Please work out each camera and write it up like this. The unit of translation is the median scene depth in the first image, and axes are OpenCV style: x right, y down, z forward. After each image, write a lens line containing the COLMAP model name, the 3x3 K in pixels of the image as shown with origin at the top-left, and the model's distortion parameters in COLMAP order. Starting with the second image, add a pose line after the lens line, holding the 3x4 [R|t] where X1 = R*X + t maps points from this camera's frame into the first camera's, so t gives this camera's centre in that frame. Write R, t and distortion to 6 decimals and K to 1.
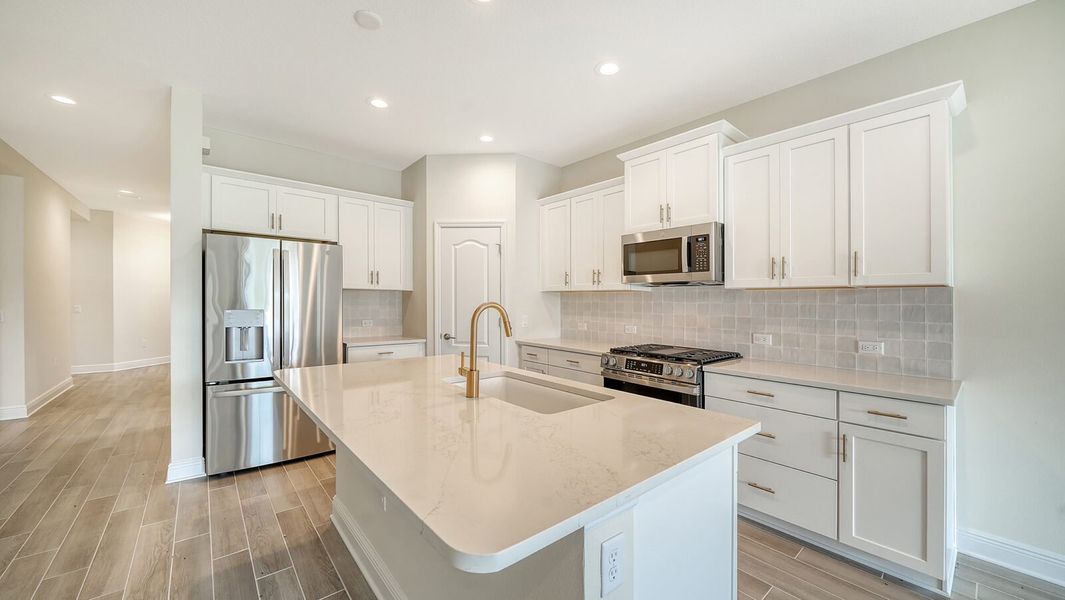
lens RADIAL K [[392.4, 0, 526.5], [0, 392.4, 305.6], [0, 0, 1]] dist [-0.006020, -0.000177]
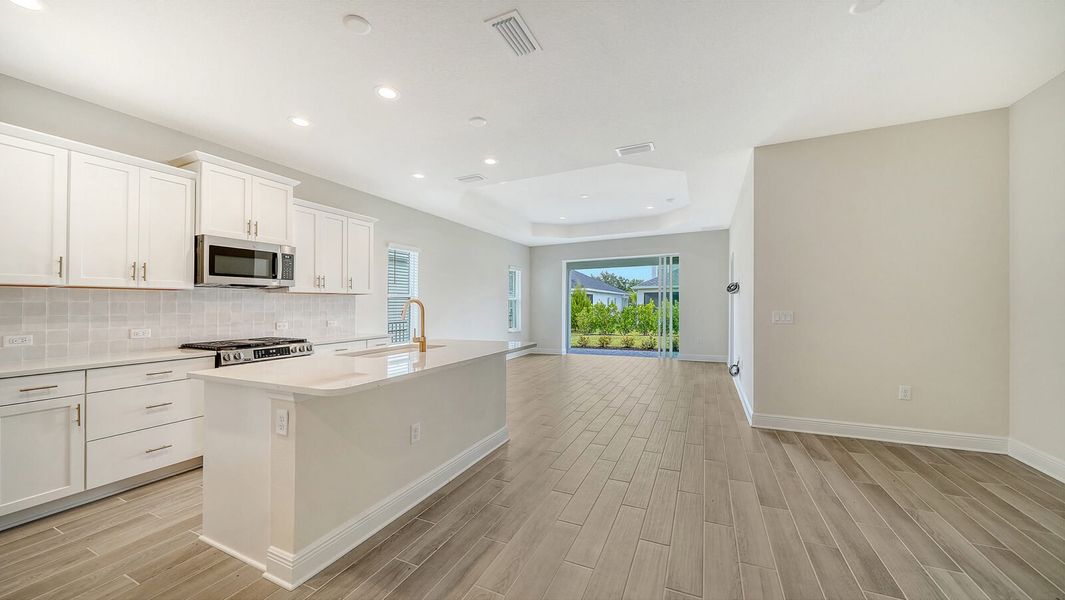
lens RADIAL K [[378.7, 0, 534.8], [0, 378.7, 286.8], [0, 0, 1]] dist [-0.000774, -0.000271]
pose [[-0.433067, 0.040028, 0.900472, -1.108765], [0.019697, 0.999195, -0.034943, 0.004403], [-0.901146, 0.002604, -0.433507, 0.730531]]
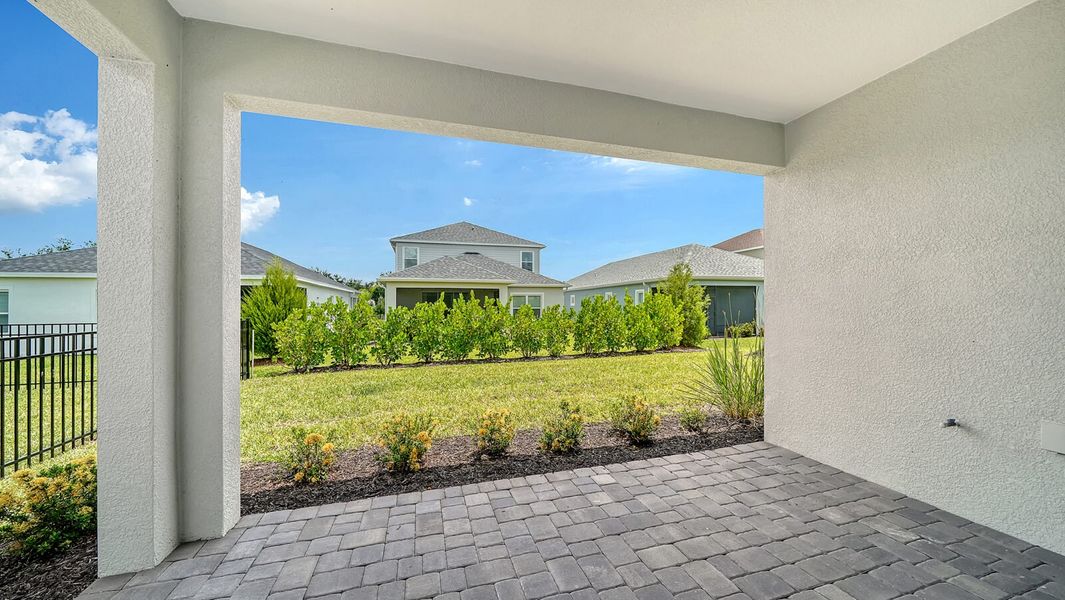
lens RADIAL K [[373.2, 0, 536.1], [0, 373.2, 303.1], [0, 0, 1]] dist [-0.008630, -0.000087]
pose [[-0.922318, 0.003277, 0.386418, 1.611279], [0.005962, 0.999966, 0.005750, 0.095753], [-0.386386, 0.007607, -0.922306, -0.956362]]
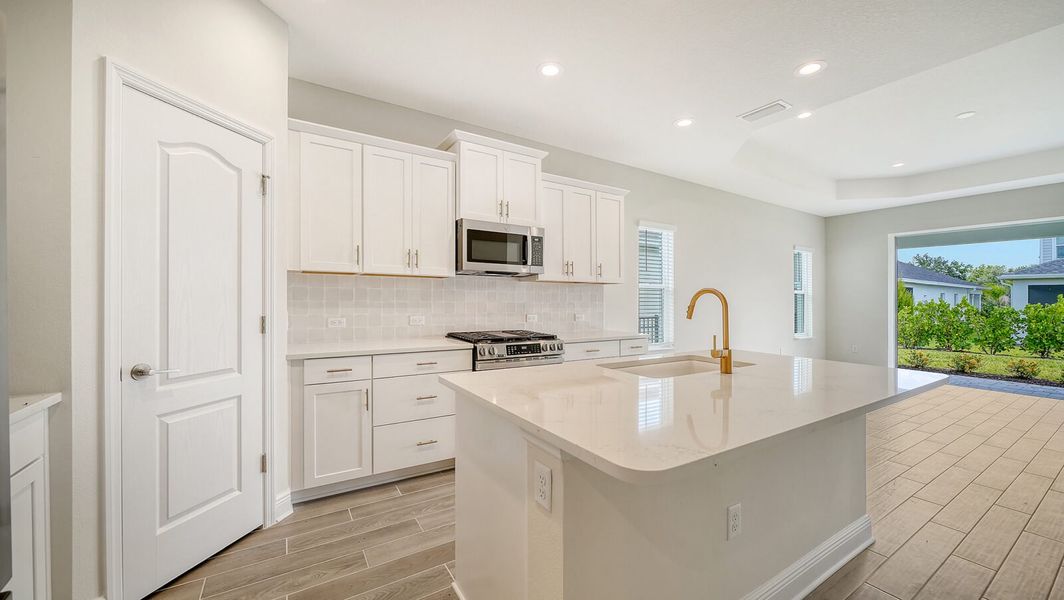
lens RADIAL K [[400.8, 0, 528.8], [0, 400.8, 292.8], [0, 0, 1]] dist [0.001378, -0.000044]
pose [[0.136622, 0.007462, 0.990595, -0.759855], [0.004119, 0.999959, -0.008101, 0.008158], [-0.990615, 0.005187, 0.136586, 0.793780]]
